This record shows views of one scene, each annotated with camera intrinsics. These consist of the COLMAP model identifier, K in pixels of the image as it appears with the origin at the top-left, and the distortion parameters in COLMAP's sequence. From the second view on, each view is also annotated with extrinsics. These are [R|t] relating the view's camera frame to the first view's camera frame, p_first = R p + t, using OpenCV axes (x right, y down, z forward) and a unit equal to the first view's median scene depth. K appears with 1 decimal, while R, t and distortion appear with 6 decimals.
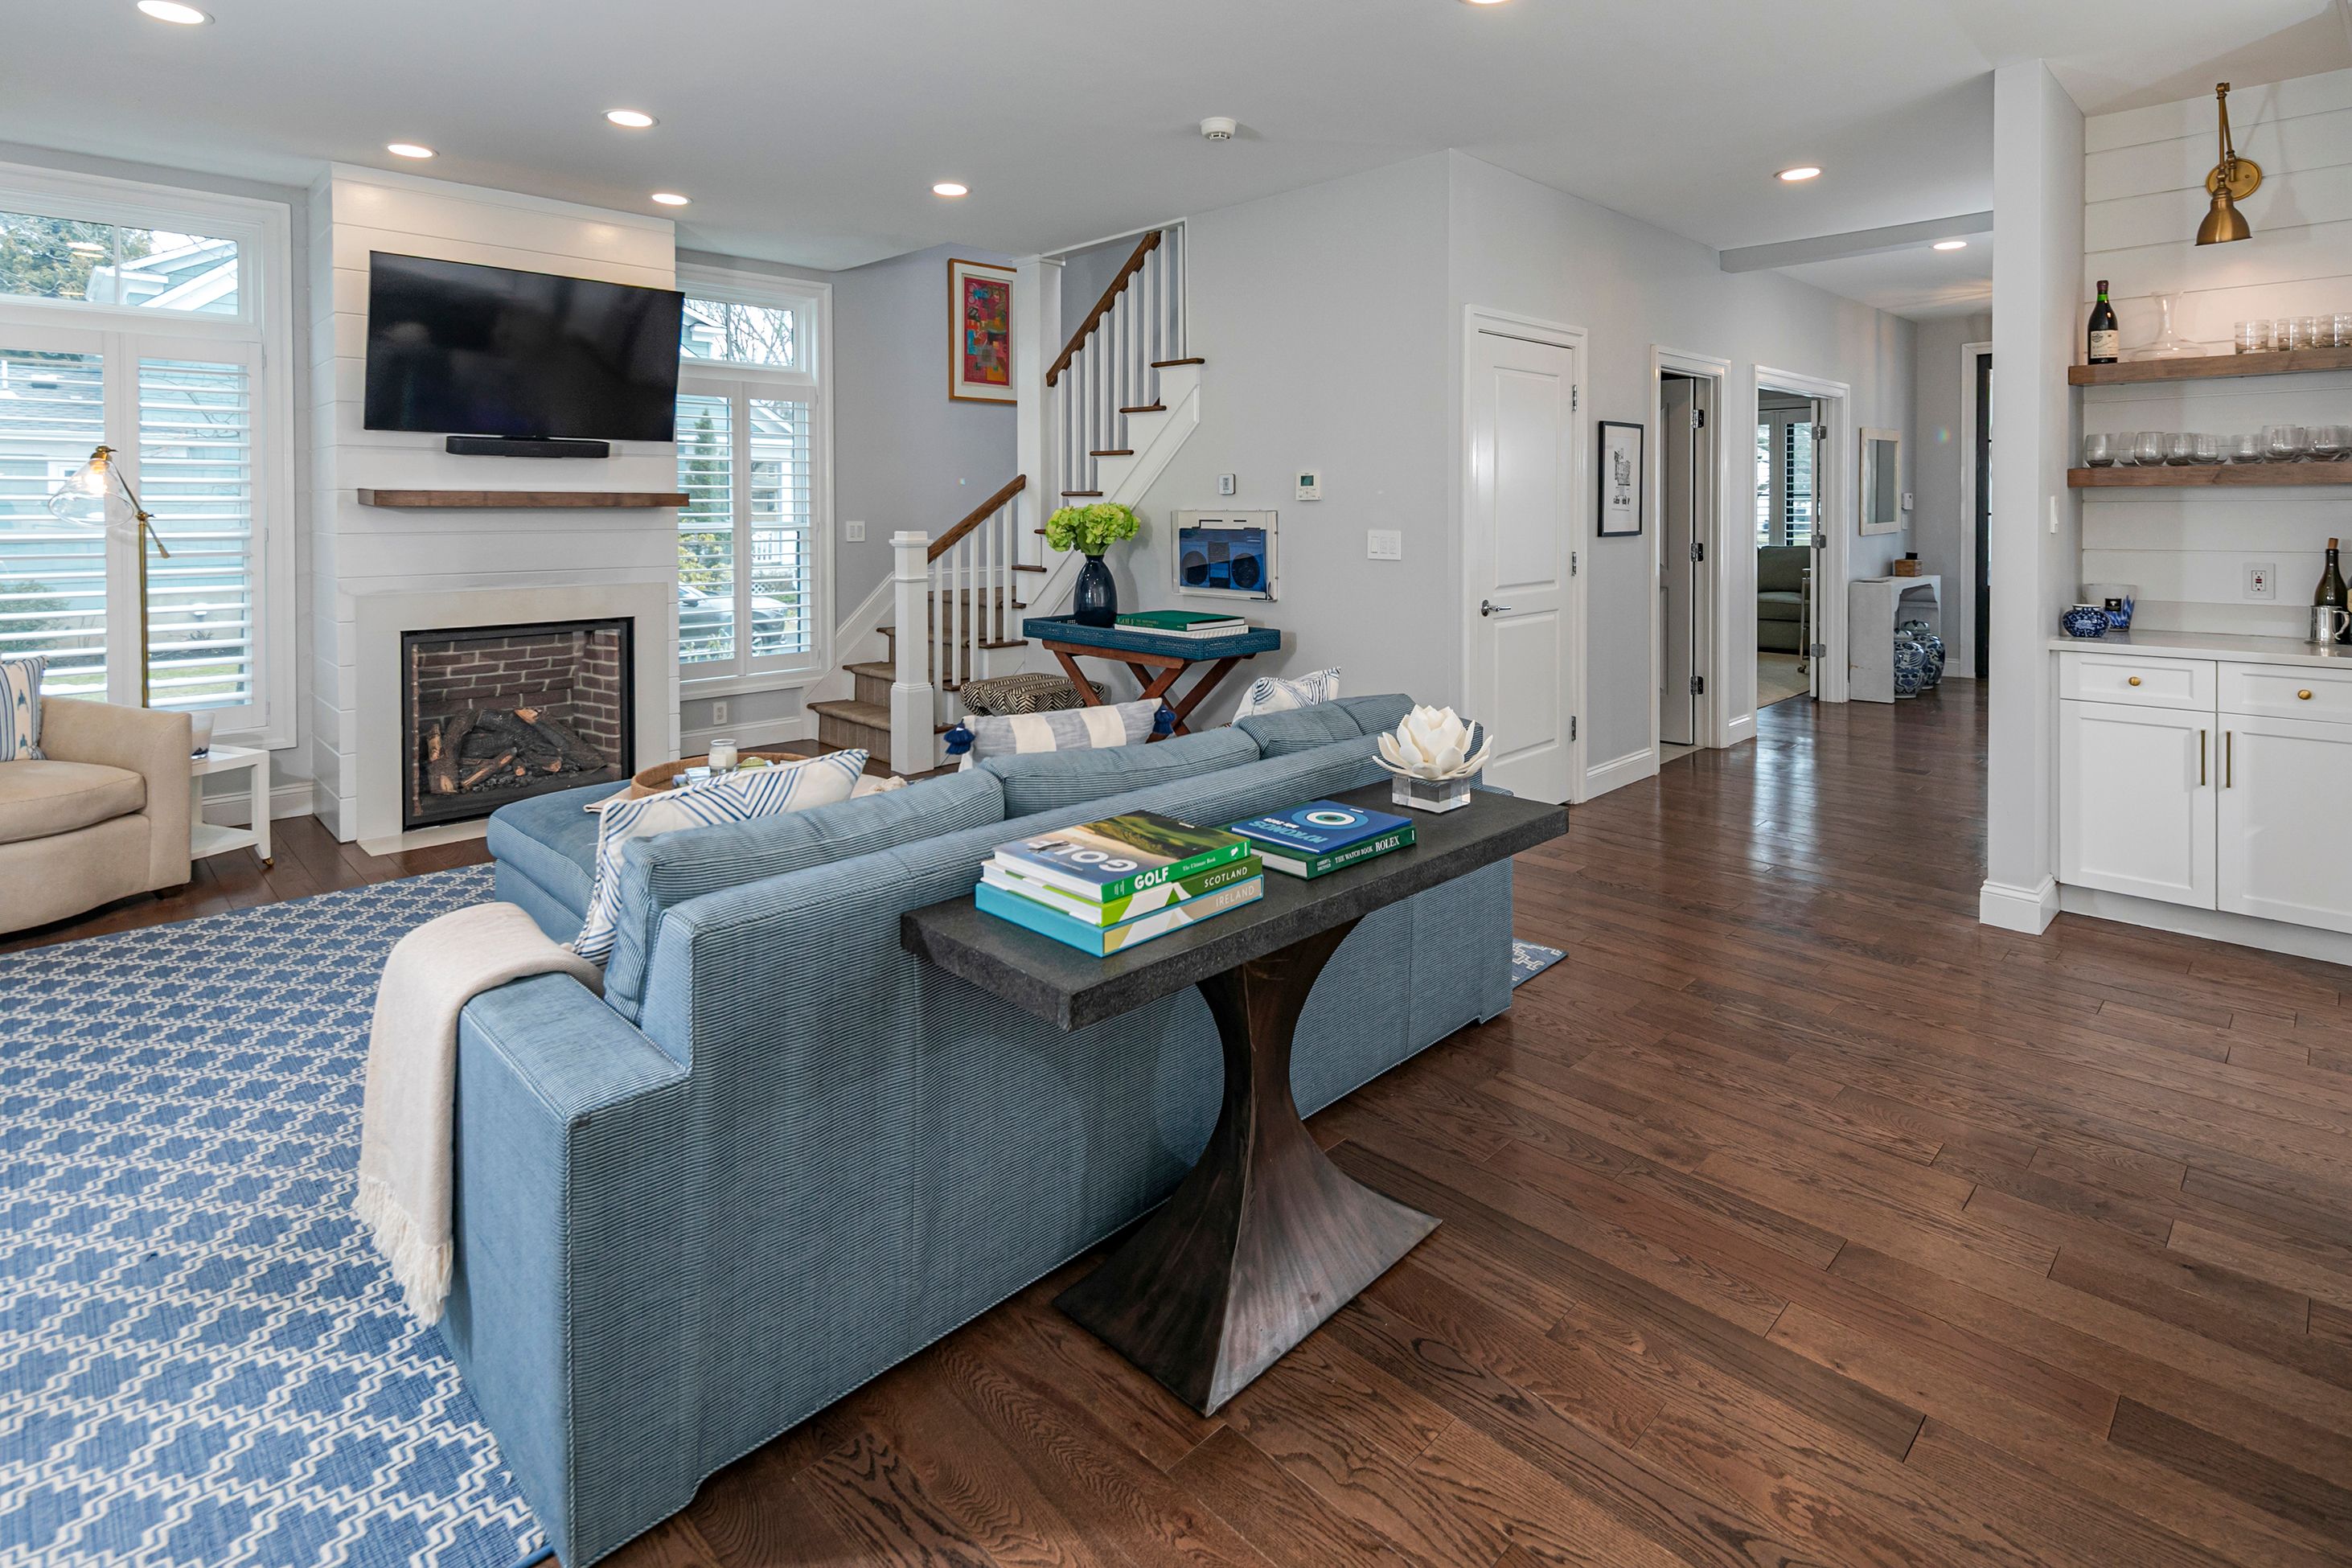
lens RADIAL K [[1180.1, 0, 1171.0], [0, 1180.1, 520.9], [0, 0, 1]] dist [0.011522, 0.000437]
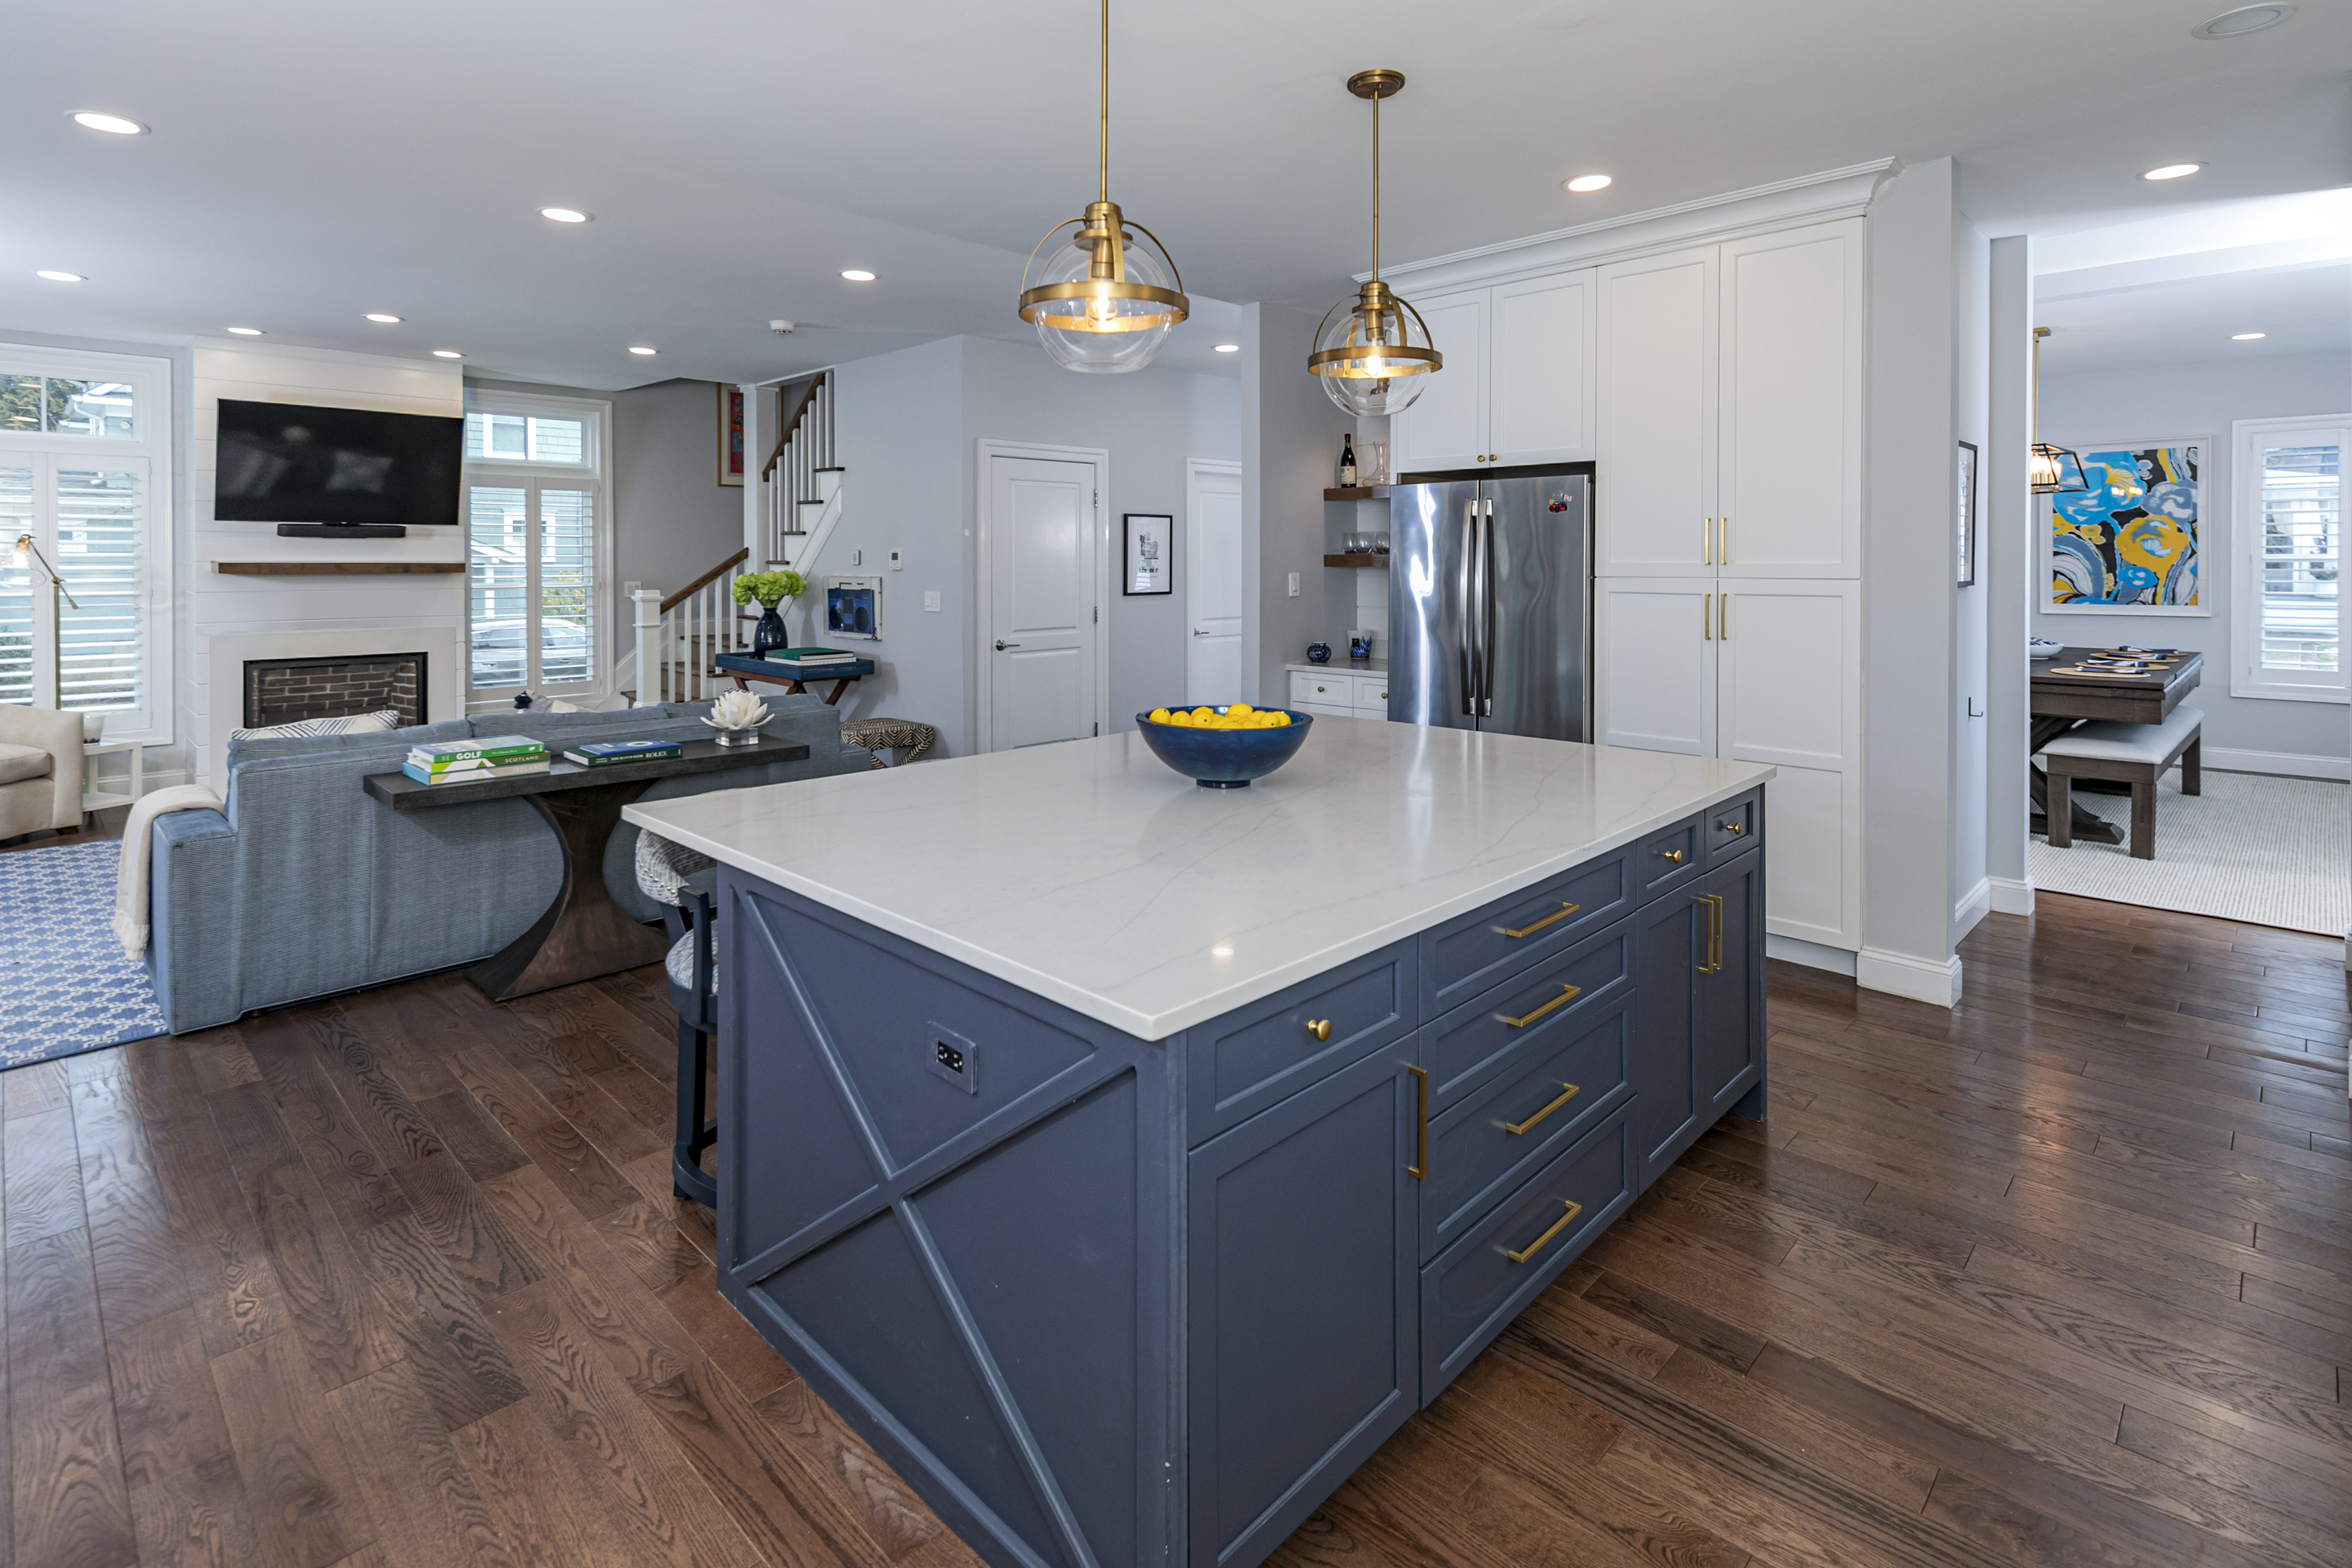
lens RADIAL K [[1140.8, 0, 1175.5], [0, 1140.8, 566.7], [0, 0, 1]] dist [0.001350, -0.000596]
pose [[0.999546, 0.003060, 0.029973, 0.396702], [-0.002858, 0.999973, -0.006795, -0.012661], [-0.029993, 0.006707, 0.999528, -0.375257]]
